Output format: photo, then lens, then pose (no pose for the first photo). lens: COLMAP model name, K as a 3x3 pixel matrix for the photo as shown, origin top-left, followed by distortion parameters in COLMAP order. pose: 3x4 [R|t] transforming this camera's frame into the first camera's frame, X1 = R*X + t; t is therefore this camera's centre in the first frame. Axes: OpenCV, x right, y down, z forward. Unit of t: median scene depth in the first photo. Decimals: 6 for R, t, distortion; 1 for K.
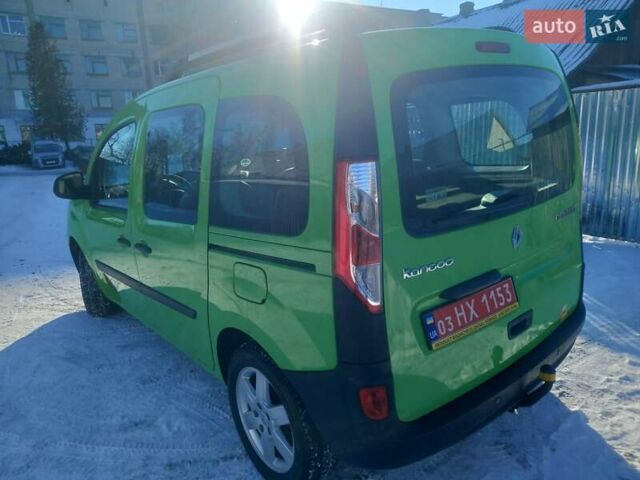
lens RADIAL K [[471.5, 0, 346.4], [0, 471.5, 243.4], [0, 0, 1]] dist [0.032549, -0.011244]
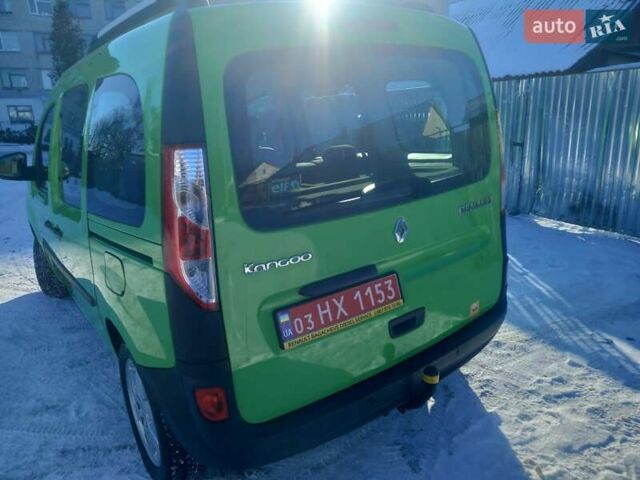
lens RADIAL K [[471.5, 0, 346.4], [0, 471.5, 243.4], [0, 0, 1]] dist [0.032549, -0.011244]
pose [[0.998329, 0.022443, -0.053246, 0.248726], [-0.020520, 0.999126, 0.036404, -0.016540], [0.054017, -0.035251, 0.997918, 0.049356]]
